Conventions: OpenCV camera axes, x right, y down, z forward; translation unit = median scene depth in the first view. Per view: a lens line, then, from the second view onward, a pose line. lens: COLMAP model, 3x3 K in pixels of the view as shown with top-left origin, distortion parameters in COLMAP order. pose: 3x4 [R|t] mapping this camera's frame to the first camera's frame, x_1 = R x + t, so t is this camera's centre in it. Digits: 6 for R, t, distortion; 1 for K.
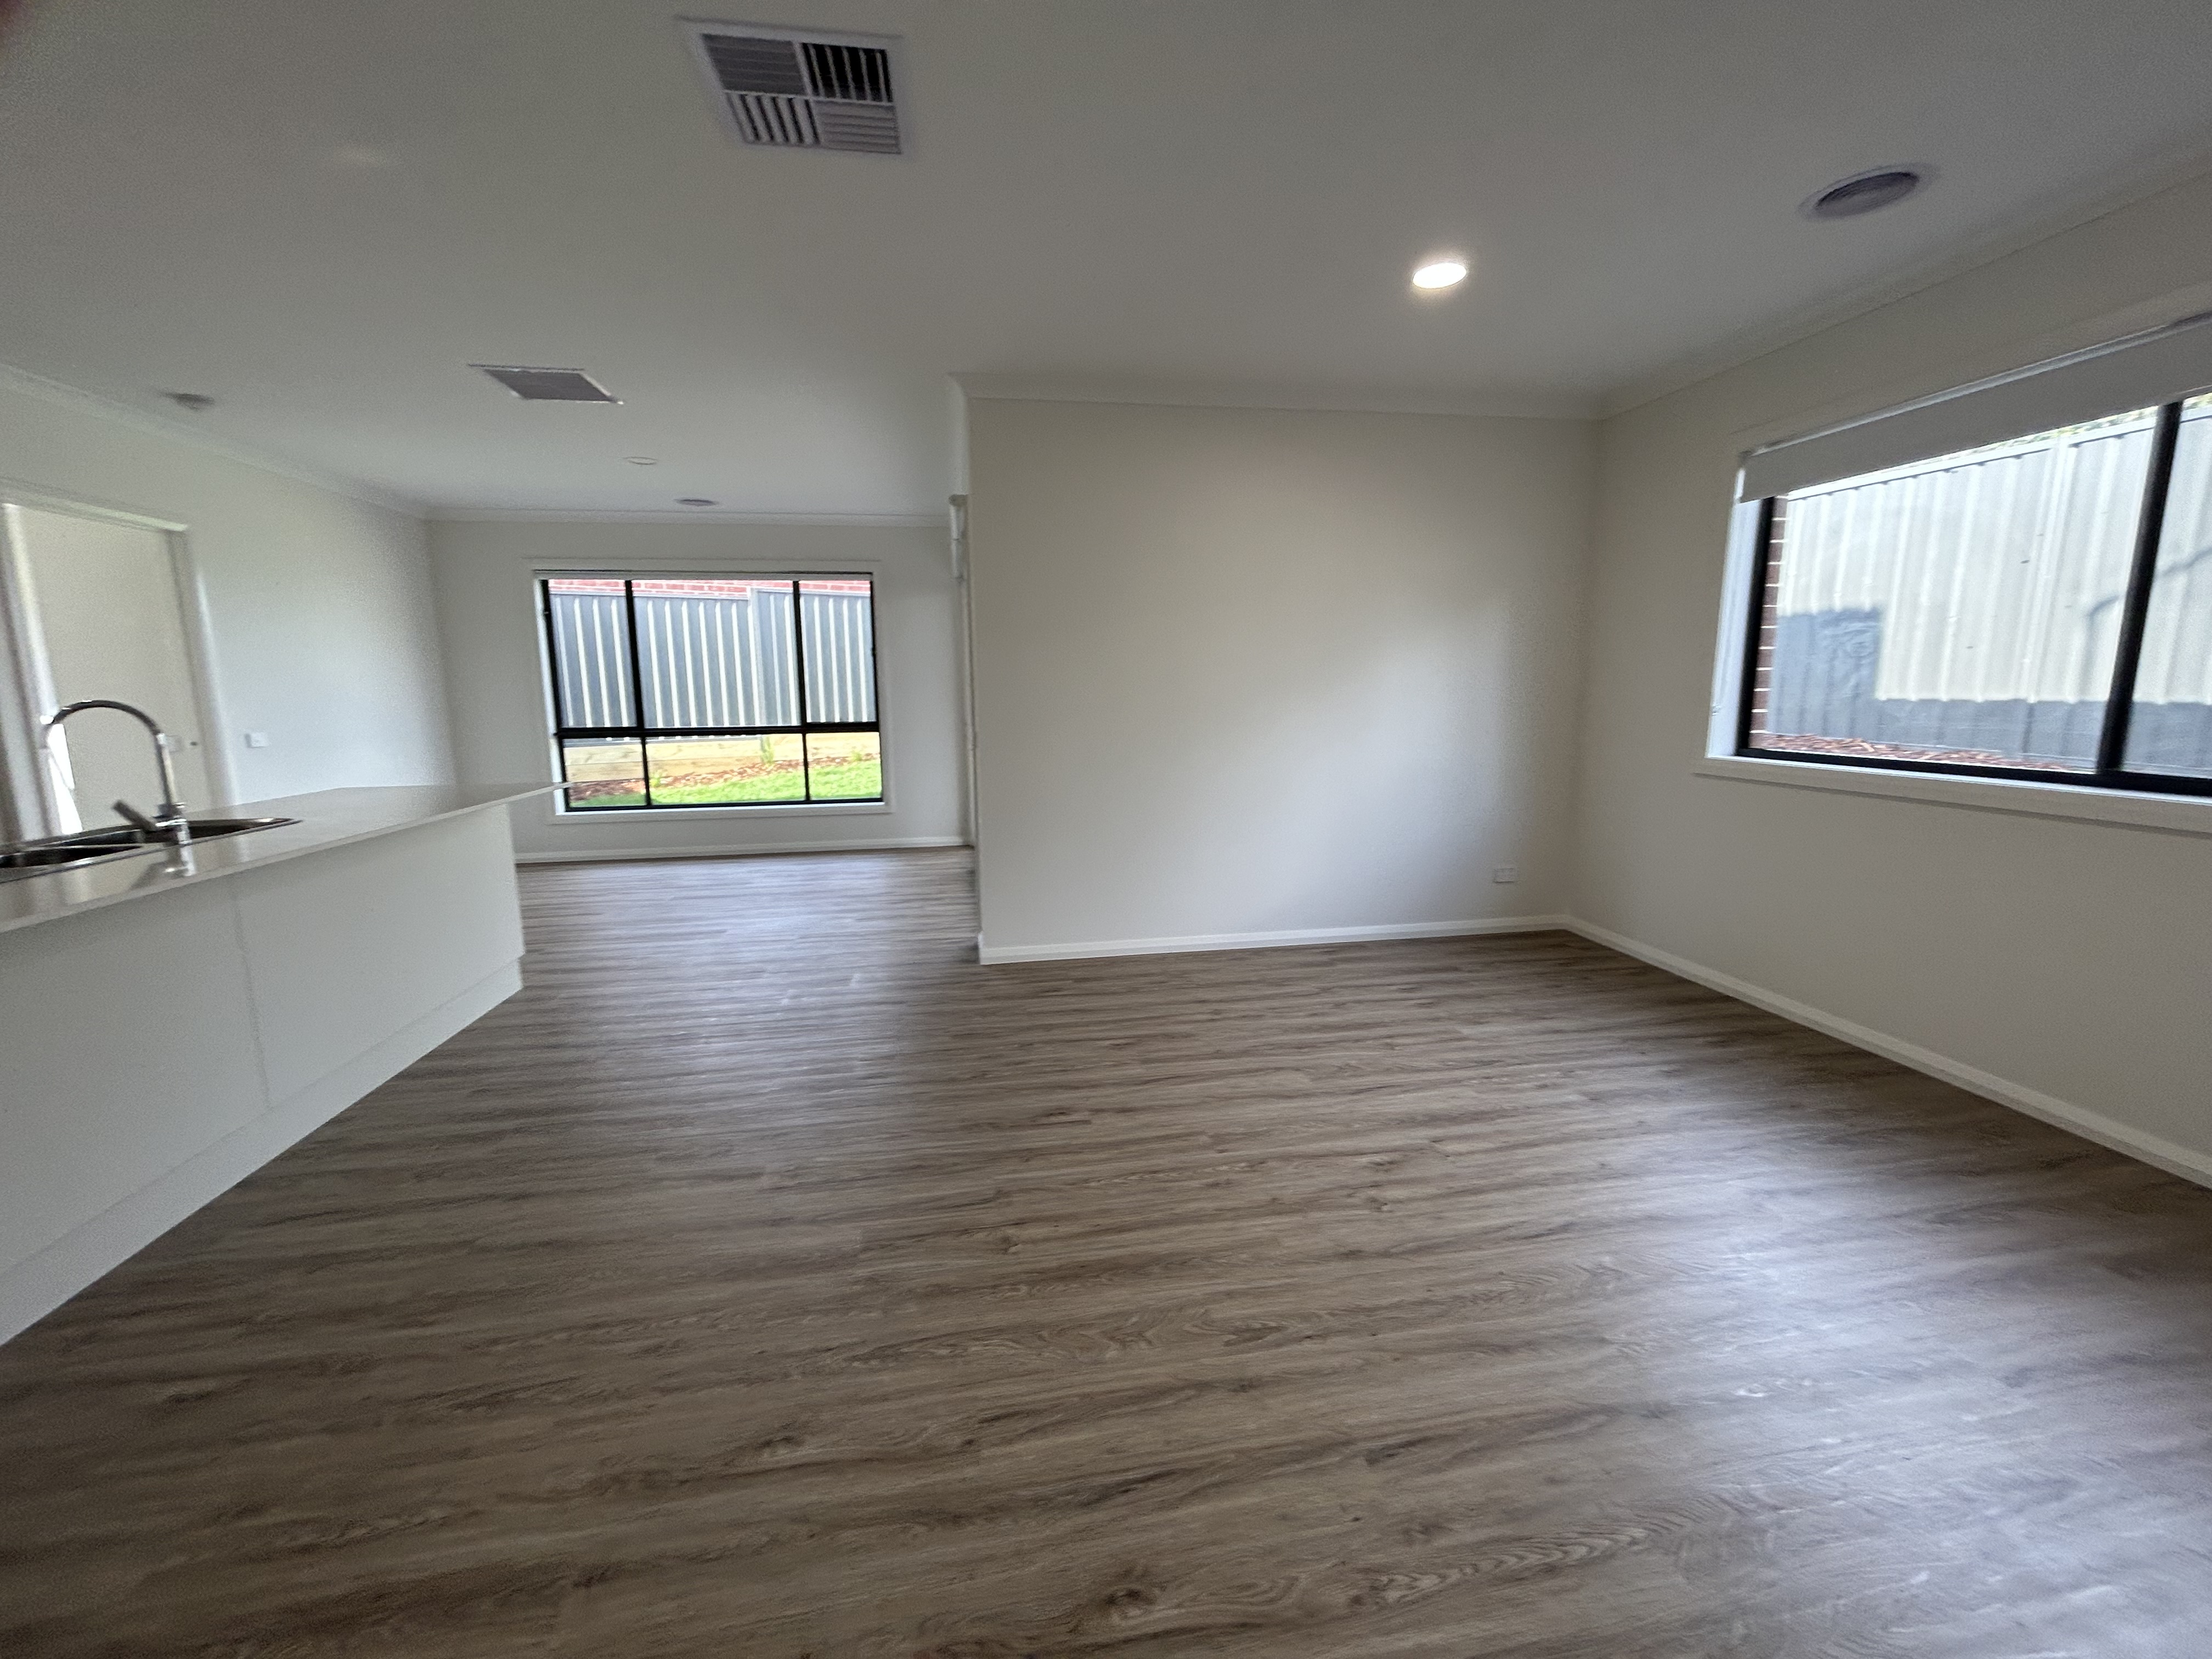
lens RADIAL K [[897.7, 0, 1104.0], [0, 897.7, 825.9], [0, 0, 1]] dist [-0.002419, 0.001647]
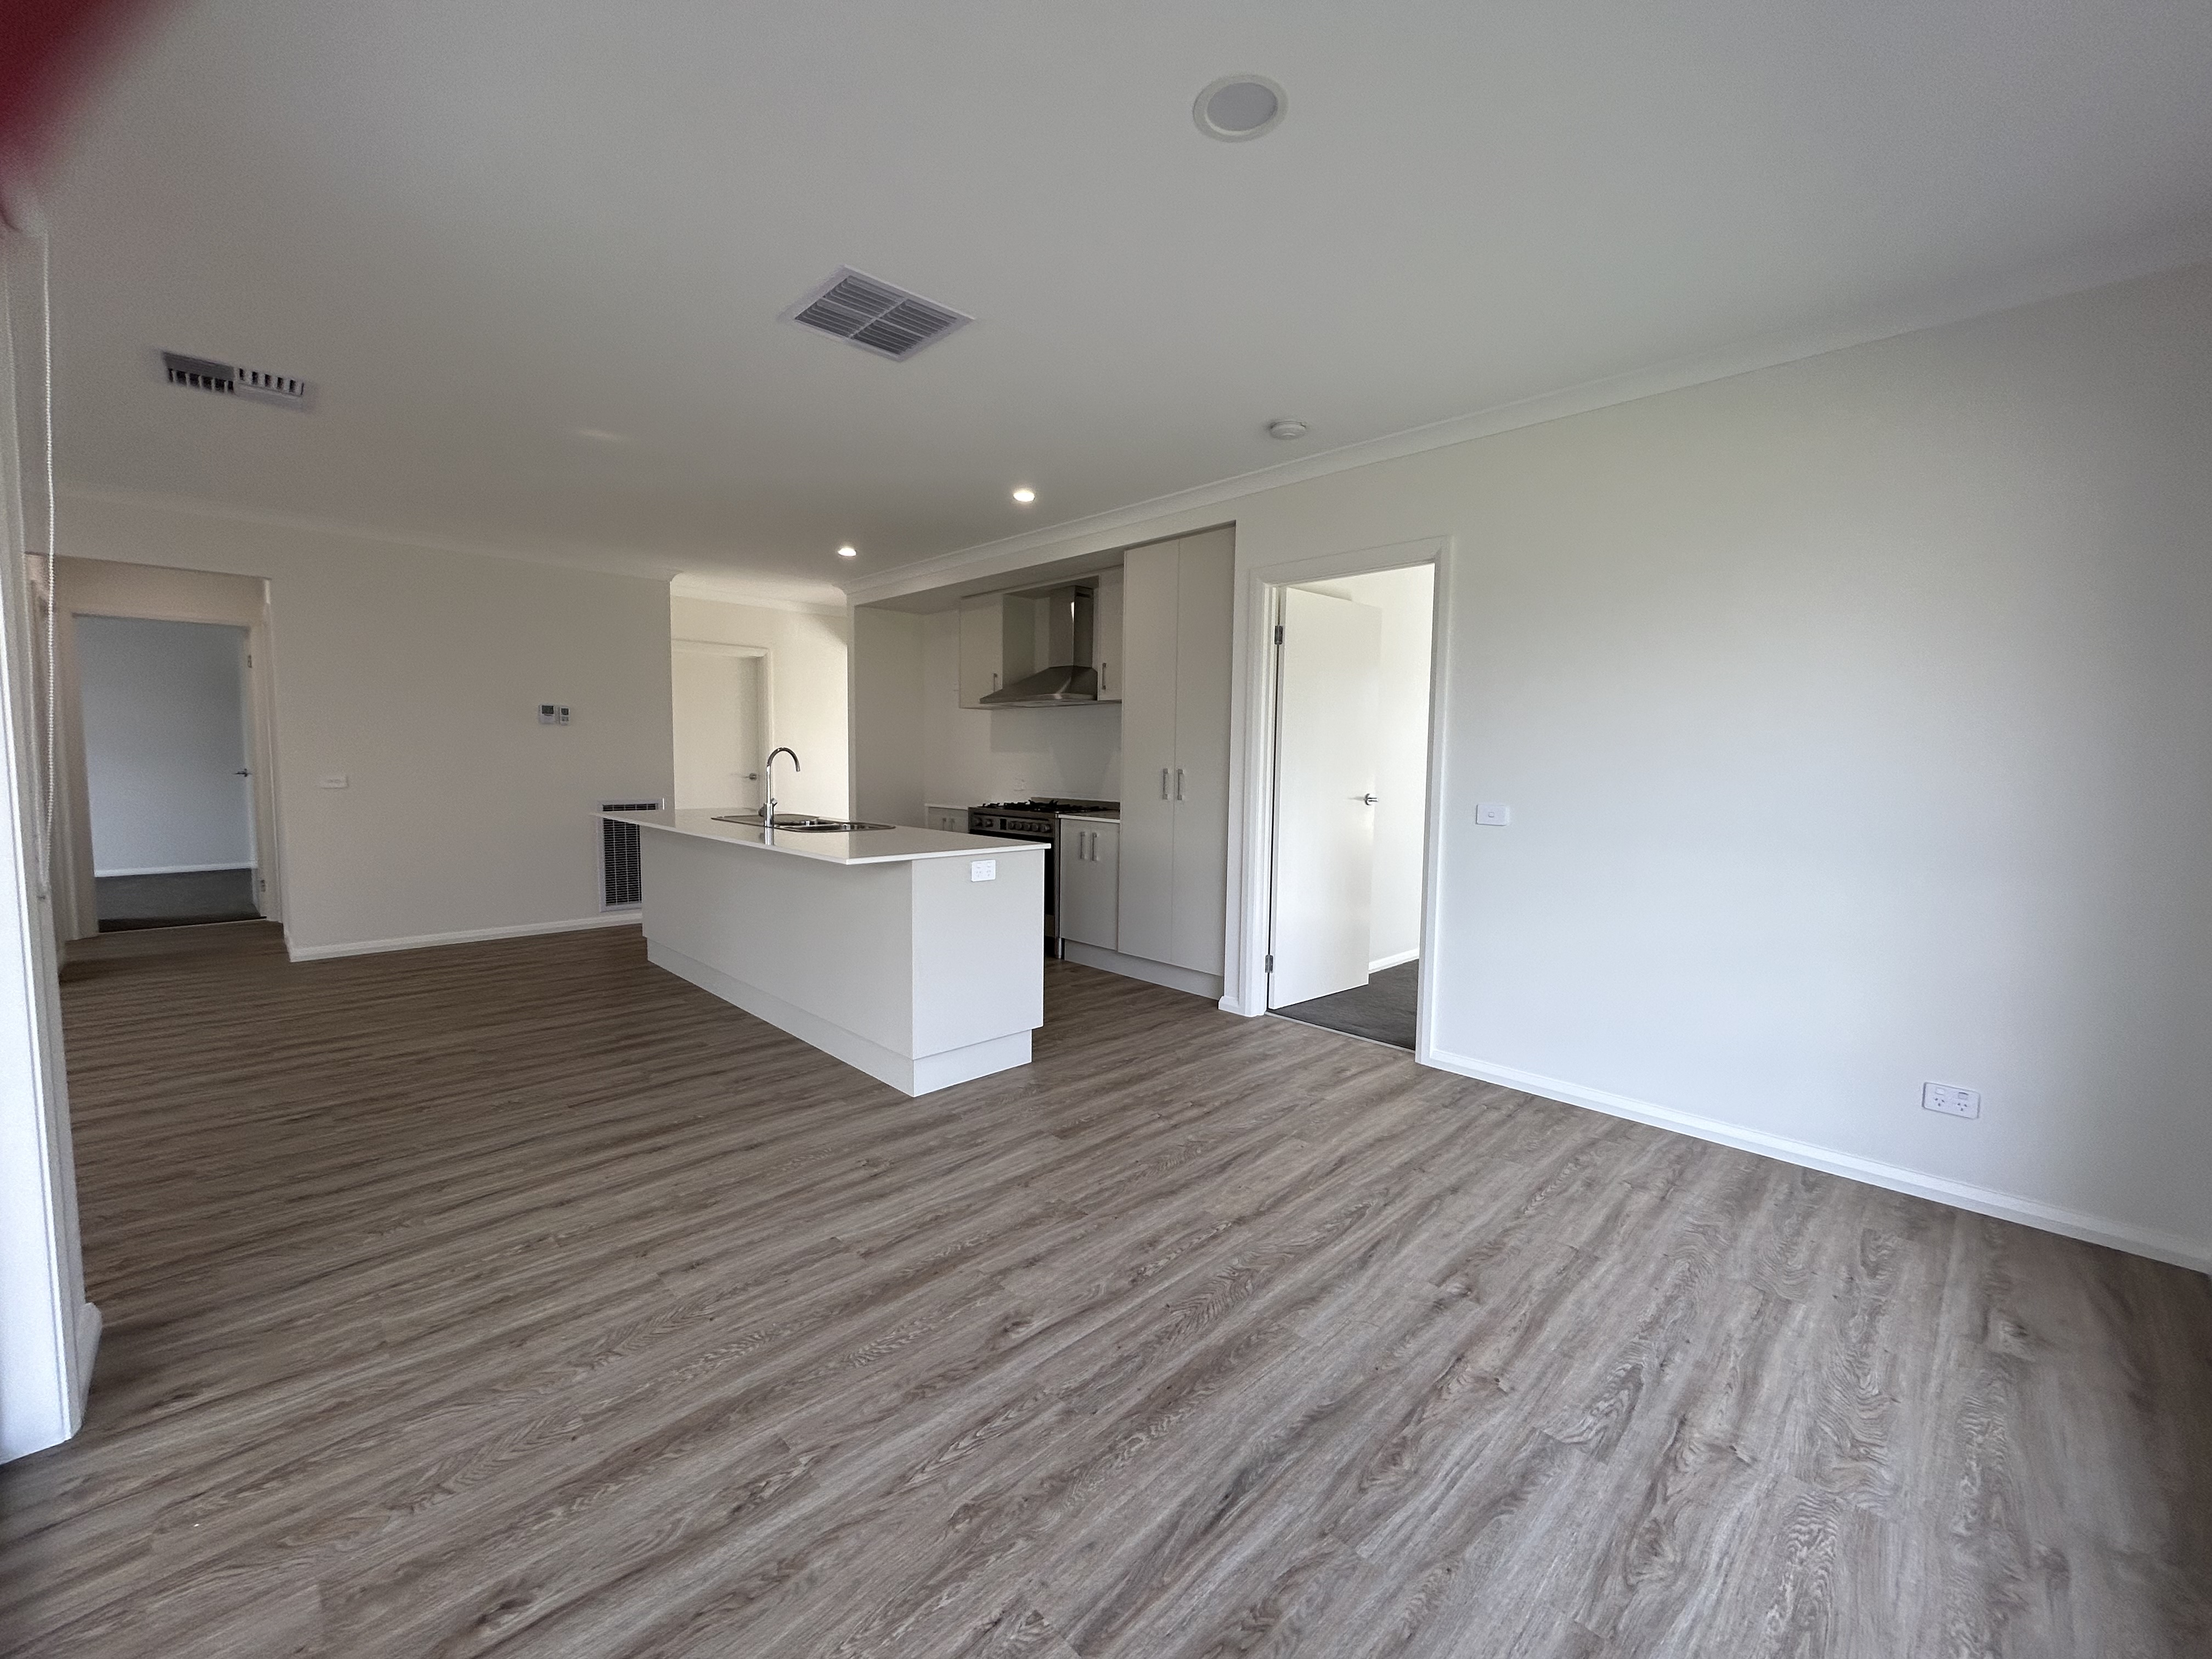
lens RADIAL K [[897.7, 0, 1101.2], [0, 897.7, 830.5], [0, 0, 1]] dist [-0.002419, 0.001647]
pose [[-0.818508, 0.047504, -0.572528, -0.428460], [-0.092663, 0.972610, 0.213174, -0.336137], [0.566973, 0.227537, -0.791687, 2.242319]]
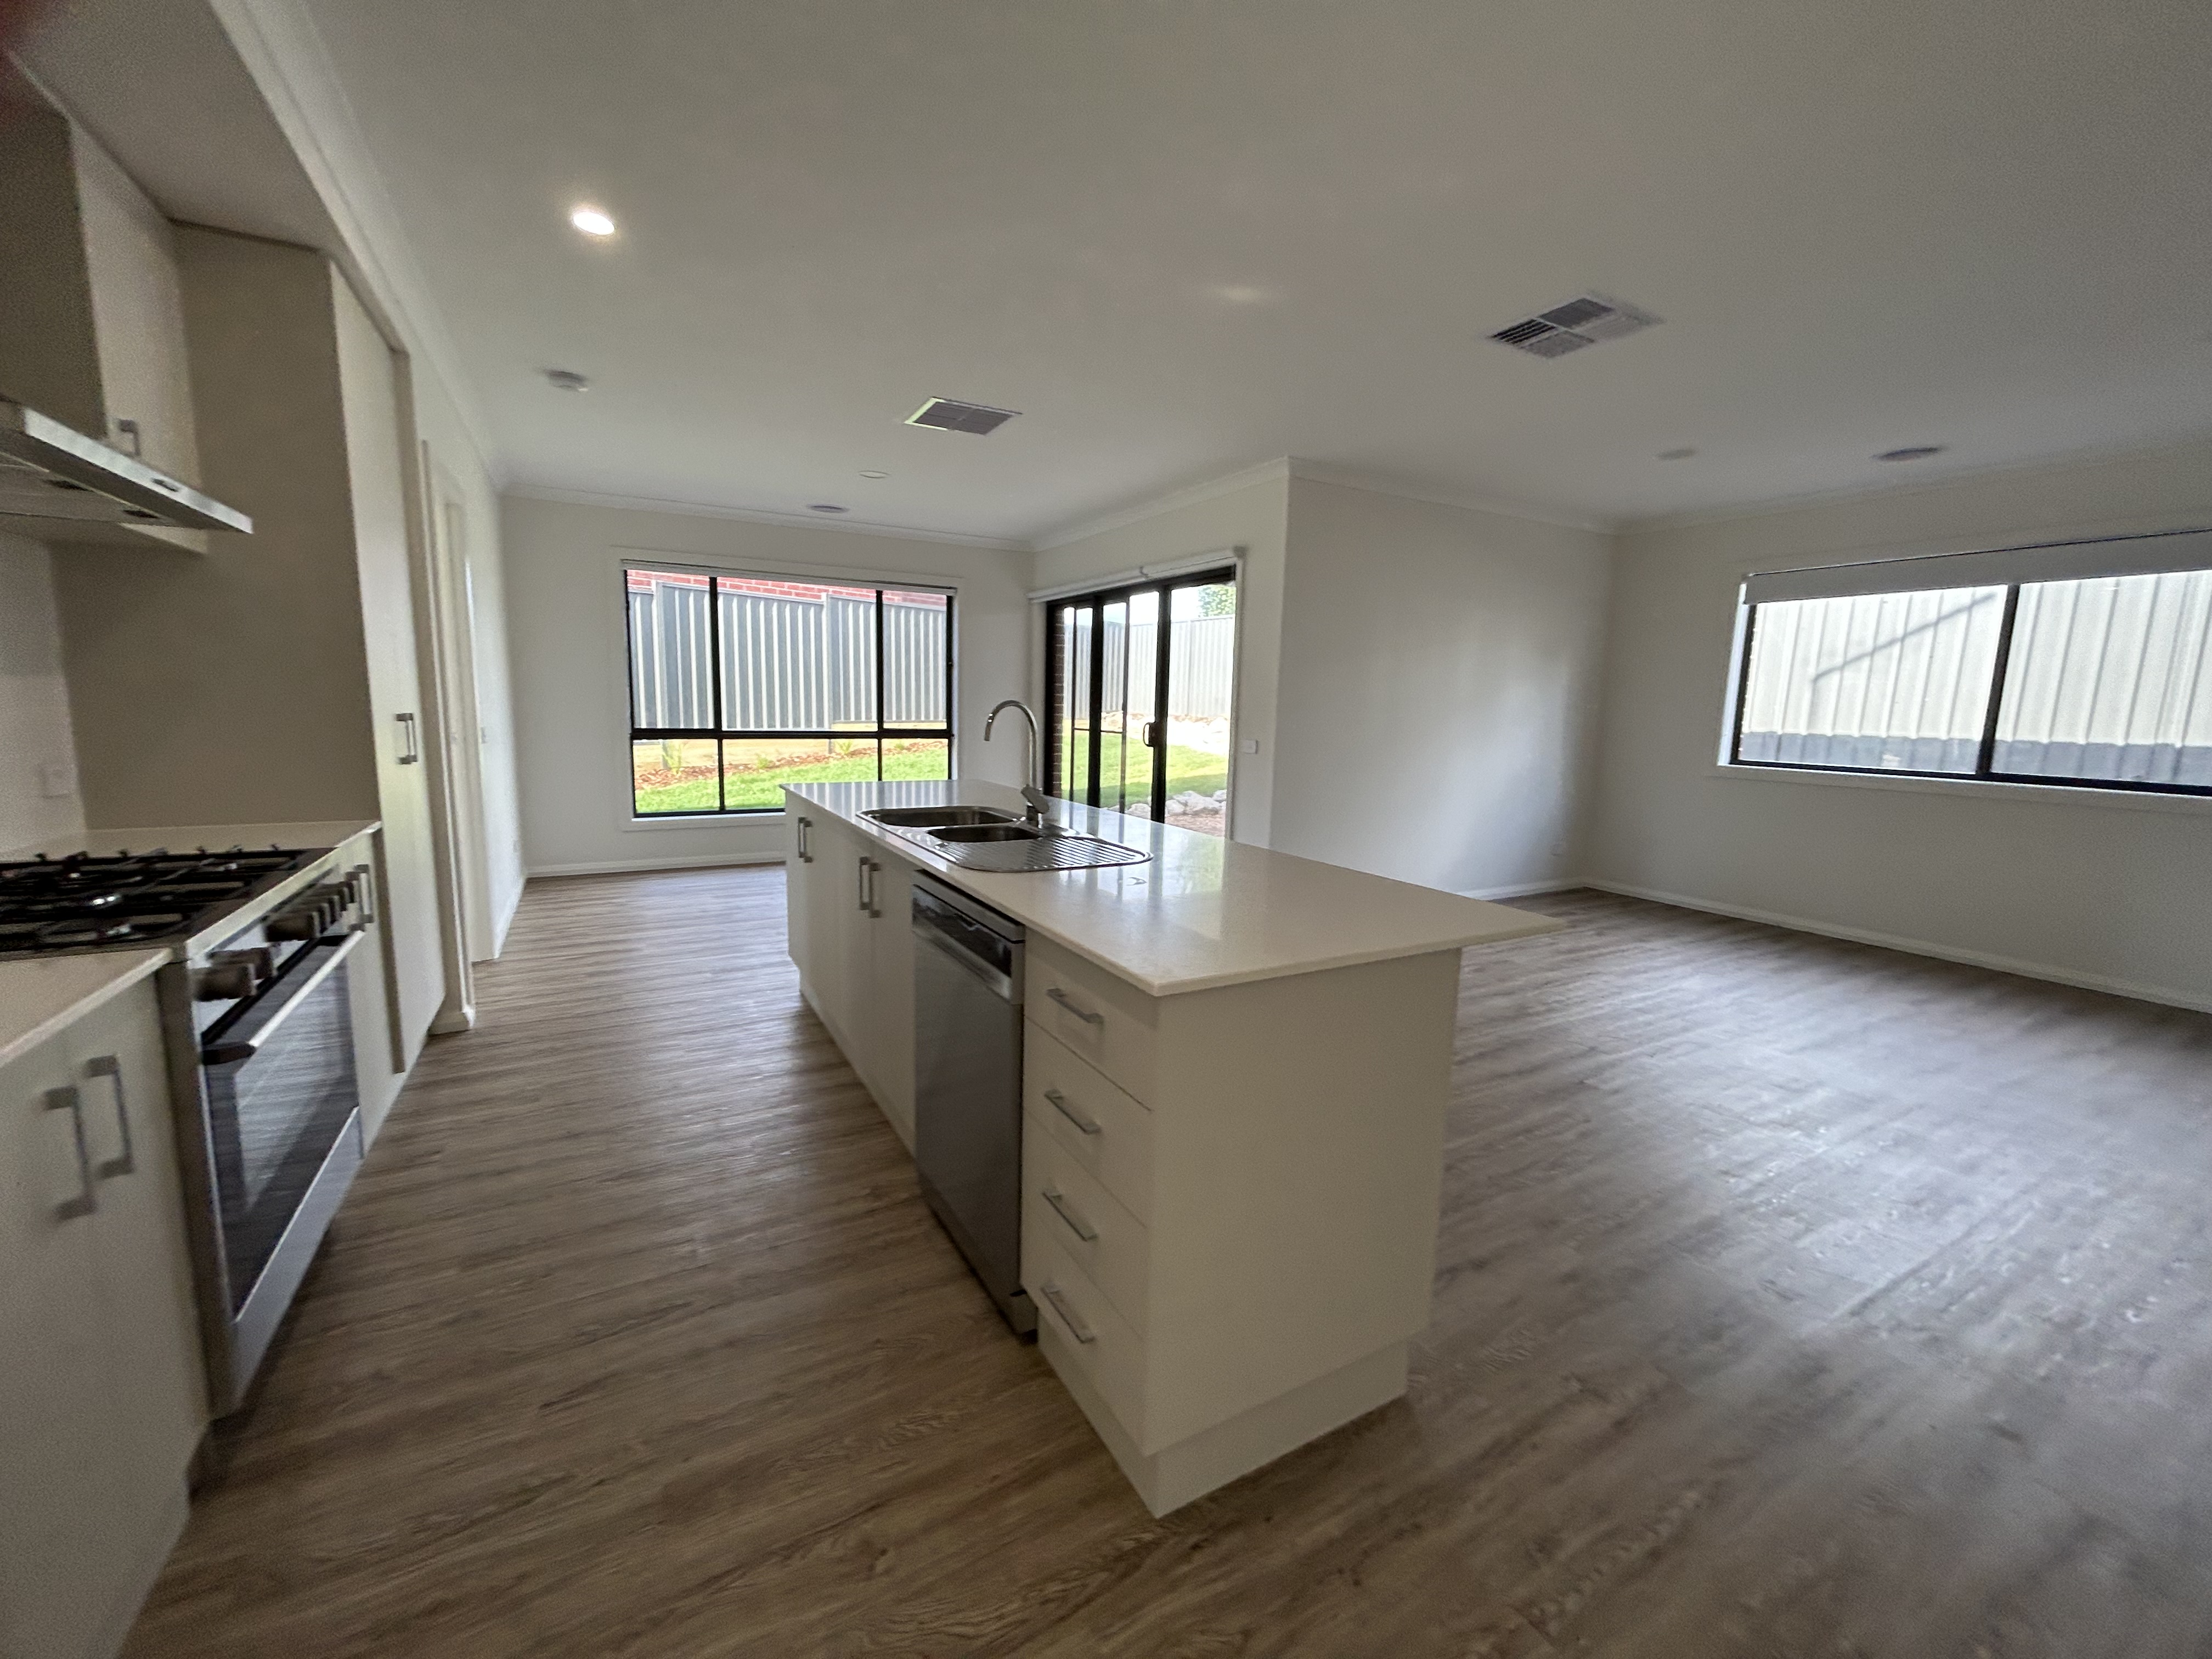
lens RADIAL K [[897.7, 0, 1108.3], [0, 897.7, 830.1], [0, 0, 1]] dist [-0.002419, 0.001647]
pose [[0.937833, -0.016876, 0.346676, -1.066882], [0.020604, 0.999763, -0.007069, 0.029420], [-0.346475, 0.013772, 0.937958, -0.108145]]
